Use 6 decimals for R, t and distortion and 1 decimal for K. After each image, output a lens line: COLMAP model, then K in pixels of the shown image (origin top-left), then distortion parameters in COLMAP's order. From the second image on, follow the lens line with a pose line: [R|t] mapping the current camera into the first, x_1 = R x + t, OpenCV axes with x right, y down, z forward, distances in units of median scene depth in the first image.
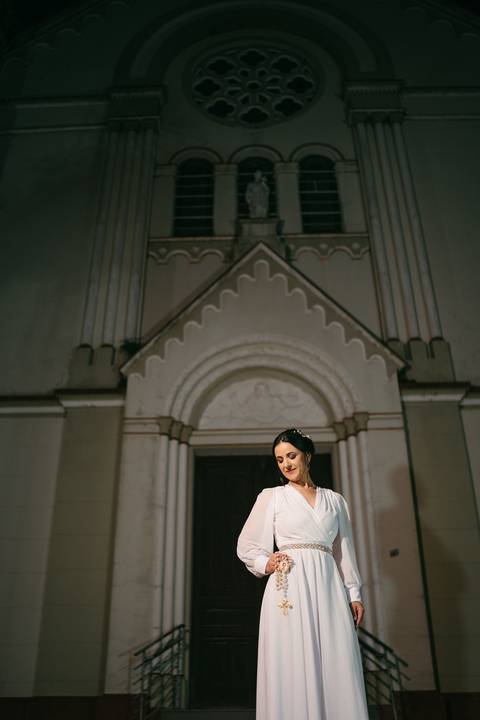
lens RADIAL K [[681.2, 0, 240.0], [0, 681.2, 360.0], [0, 0, 1]] dist [-0.170462, 0.149181]
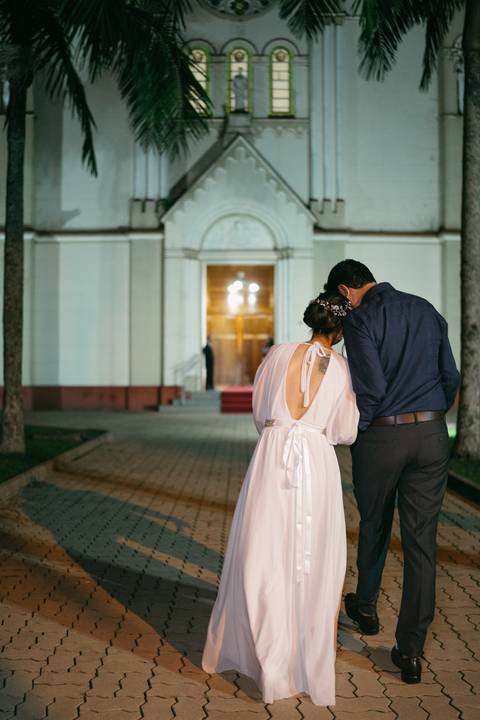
lens RADIAL K [[681.2, 0, 240.0], [0, 681.2, 360.0], [0, 0, 1]] dist [-0.170462, 0.149181]
pose [[0.998658, 0.010229, 0.050768, -0.048323], [-0.034586, 0.861371, 0.506798, -0.532648], [-0.038546, -0.507874, 0.860569, -0.683665]]
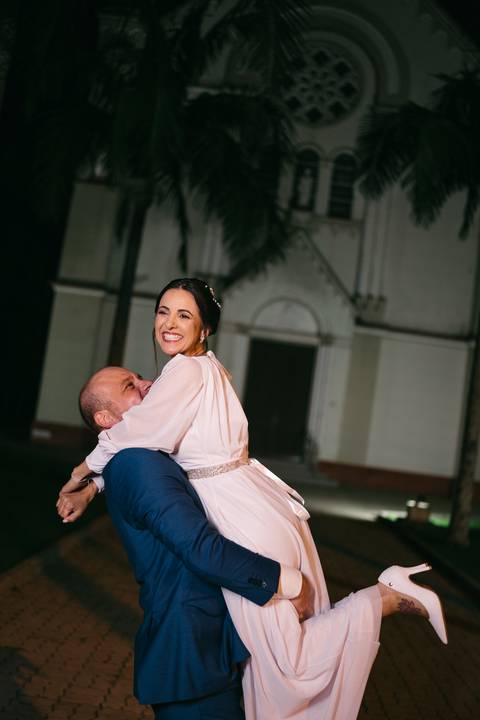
lens RADIAL K [[681.2, 0, 240.0], [0, 681.2, 360.0], [0, 0, 1]] dist [-0.170462, 0.149181]
pose [[0.989119, 0.147061, 0.003987, -0.089554], [-0.133948, 0.889059, 0.437759, -0.648180], [0.060832, -0.433530, 0.899084, -0.823825]]
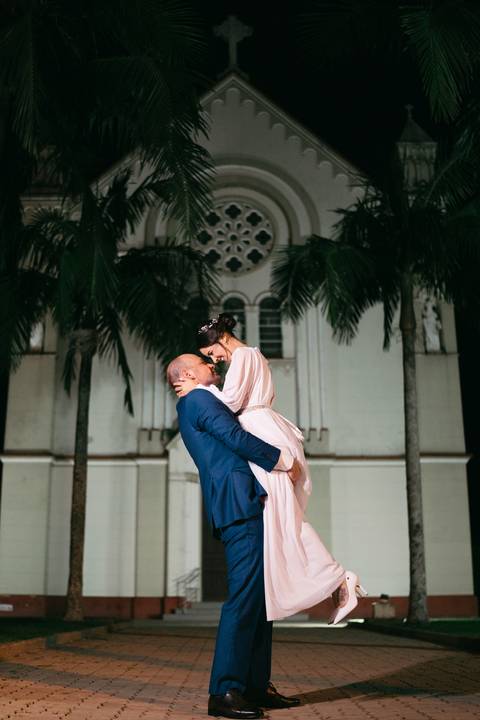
lens RADIAL K [[722.4, 0, 205.1], [0, 722.4, 408.5], [0, 0, 1]] dist [-0.171796, 0.002053]
pose [[0.999652, 0.019940, 0.017244, -0.089592], [-0.023920, 0.961046, 0.275351, -0.639126], [-0.011081, -0.275668, 0.961189, -0.969732]]
